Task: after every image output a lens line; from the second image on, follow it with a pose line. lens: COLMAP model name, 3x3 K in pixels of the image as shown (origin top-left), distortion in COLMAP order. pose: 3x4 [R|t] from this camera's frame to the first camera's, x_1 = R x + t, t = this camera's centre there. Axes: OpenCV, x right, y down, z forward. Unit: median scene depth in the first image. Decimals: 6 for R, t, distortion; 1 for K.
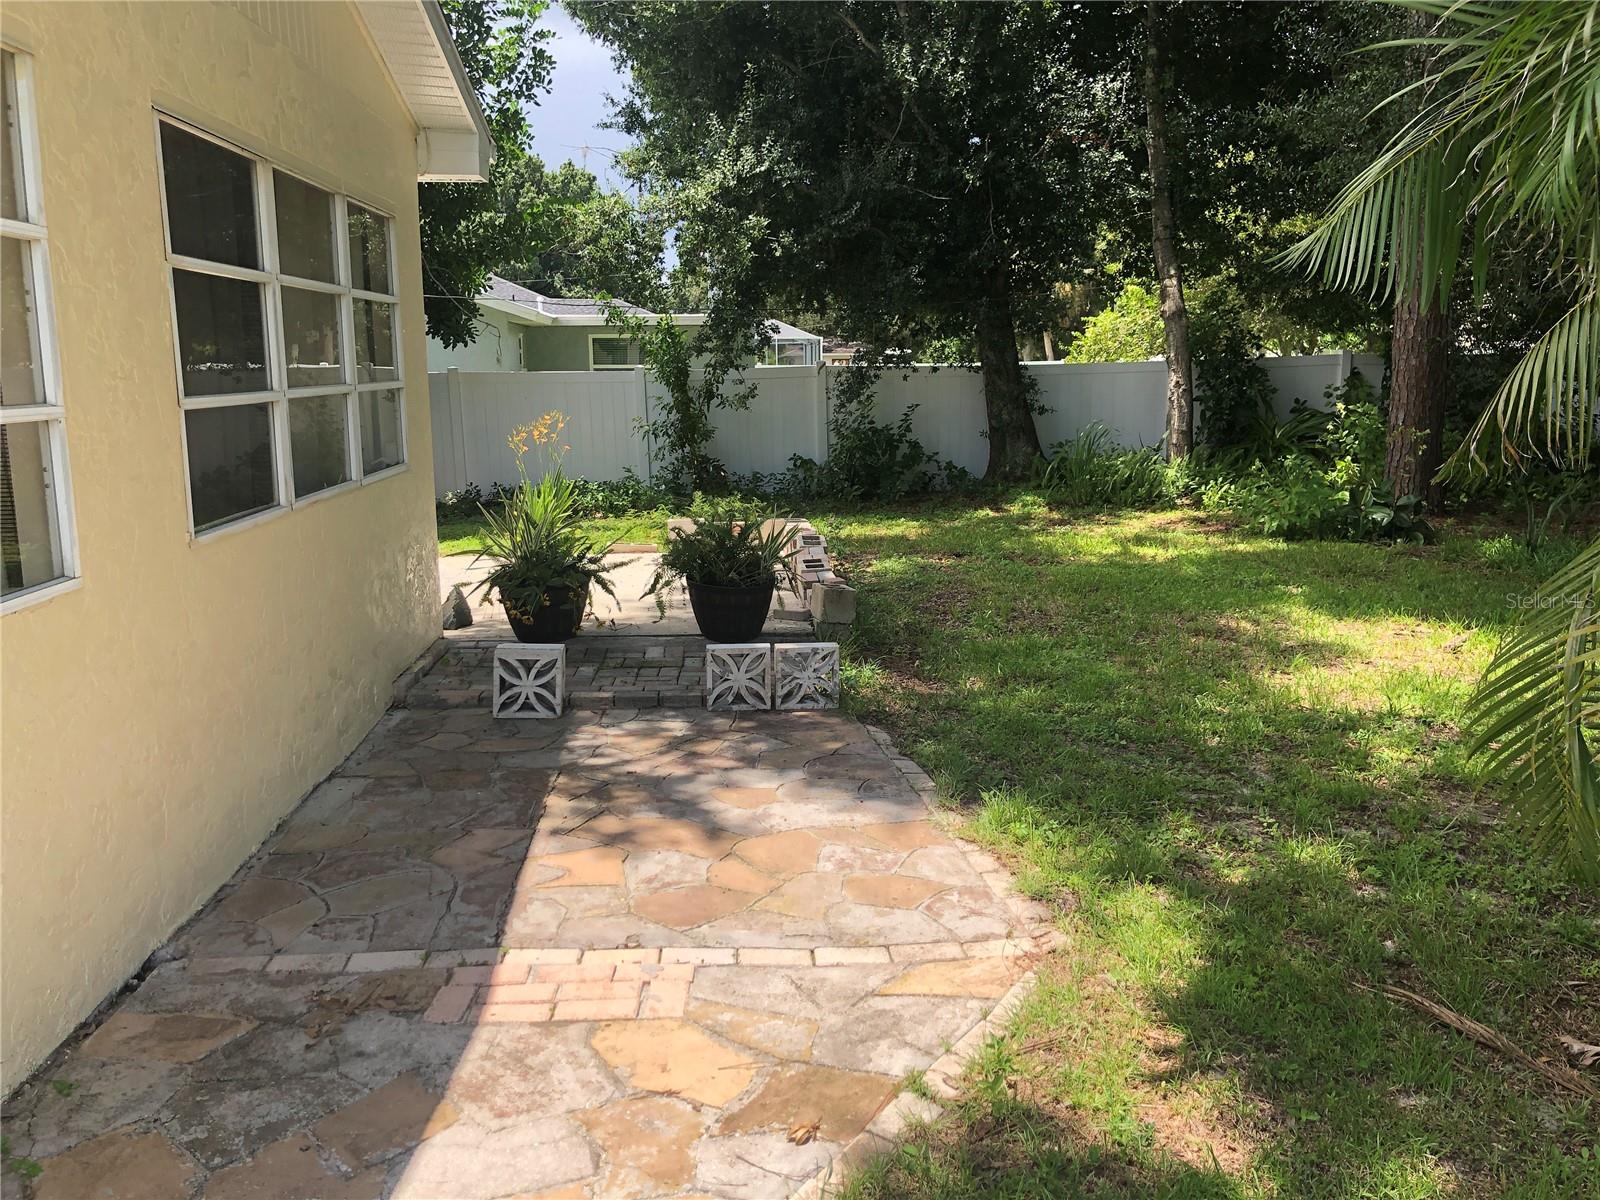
lens RADIAL K [[1306.6, 0, 809.2], [0, 1306.6, 599.9], [0, 0, 1]] dist [0.037538, -0.079651]
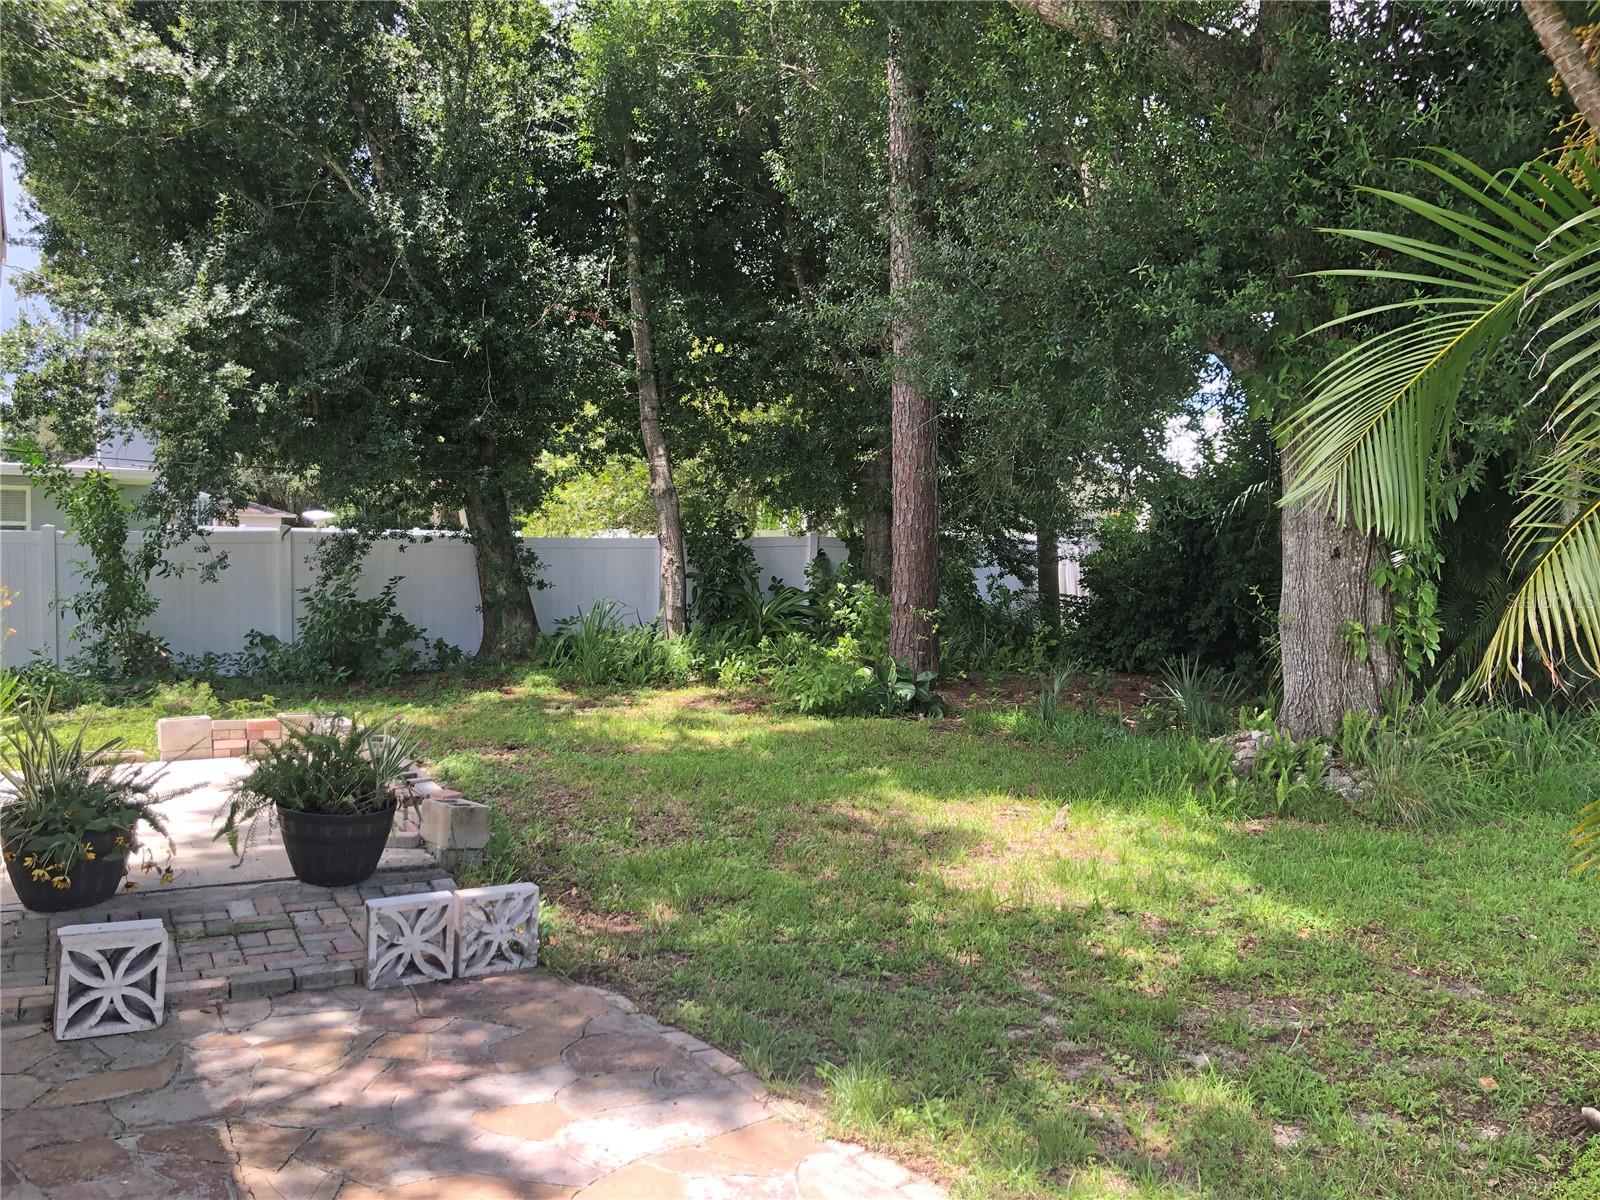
lens RADIAL K [[1306.6, 0, 809.2], [0, 1306.6, 599.9], [0, 0, 1]] dist [0.037538, -0.079651]
pose [[0.897996, 0.006905, 0.439949, -0.094360], [0.048749, 0.992160, -0.115076, -0.020417], [-0.437294, 0.124785, 0.890619, 0.091157]]
